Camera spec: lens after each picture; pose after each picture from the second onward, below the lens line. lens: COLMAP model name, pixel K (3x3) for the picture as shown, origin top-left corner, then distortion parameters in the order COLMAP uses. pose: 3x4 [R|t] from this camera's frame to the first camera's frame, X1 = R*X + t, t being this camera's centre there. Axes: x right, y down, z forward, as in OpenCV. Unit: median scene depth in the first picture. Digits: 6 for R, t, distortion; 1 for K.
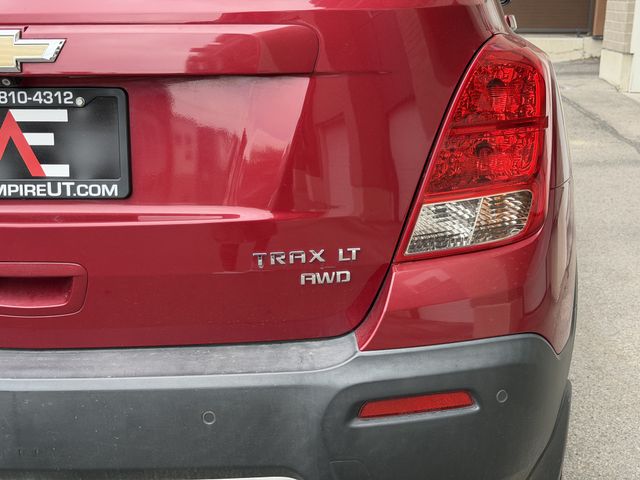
lens RADIAL K [[877.0, 0, 320.0], [0, 877.0, 240.0], [0, 0, 1]] dist [0.127551, -0.139109]
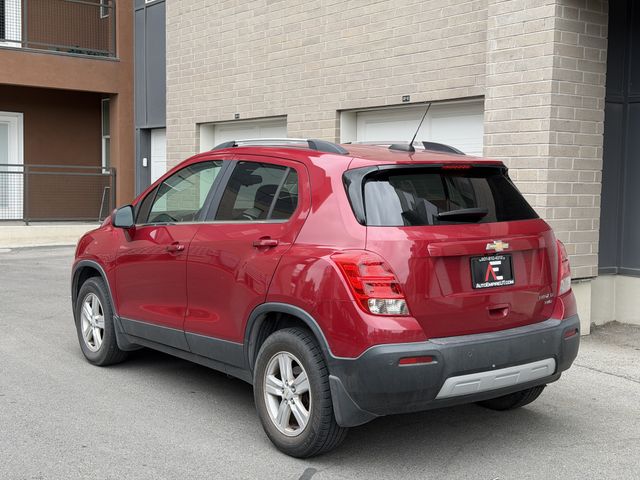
lens RADIAL K [[877.0, 0, 320.0], [0, 877.0, 240.0], [0, 0, 1]] dist [0.127551, -0.139109]
pose [[0.756605, -0.038977, 0.652709, -3.140492], [0.167237, 0.976555, -0.135542, 0.131729], [-0.632124, 0.211709, 0.745385, -1.210564]]
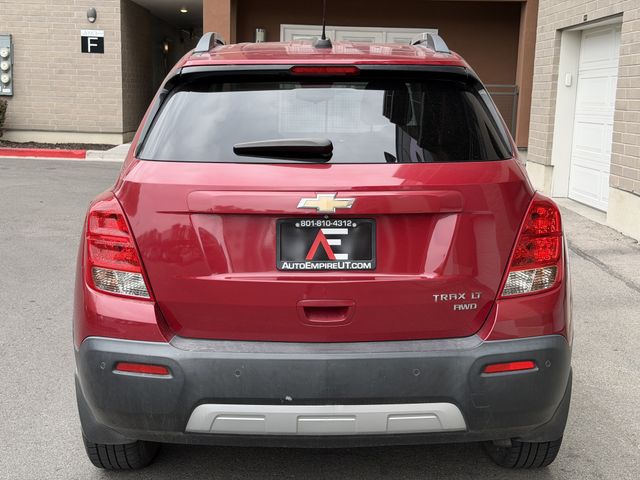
lens RADIAL K [[877.0, 0, 320.0], [0, 877.0, 240.0], [0, 0, 1]] dist [0.127551, -0.139109]
pose [[0.995951, 0.000488, 0.089898, -0.538891], [0.009056, 0.994354, -0.105723, 0.105123], [-0.089442, 0.106110, 0.990324, -1.098595]]
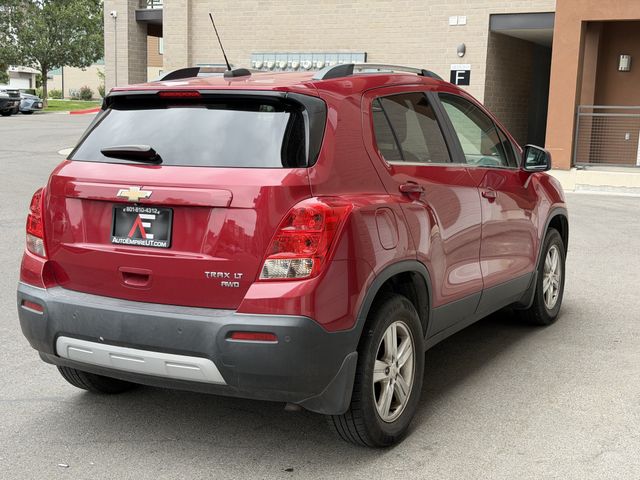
lens RADIAL K [[877.0, 0, 320.0], [0, 877.0, 240.0], [0, 0, 1]] dist [0.127551, -0.139109]
pose [[0.906386, 0.073726, -0.415968, 1.337678], [-0.129676, 0.985673, -0.107860, 0.162160], [0.402056, 0.151704, 0.902960, -1.280735]]
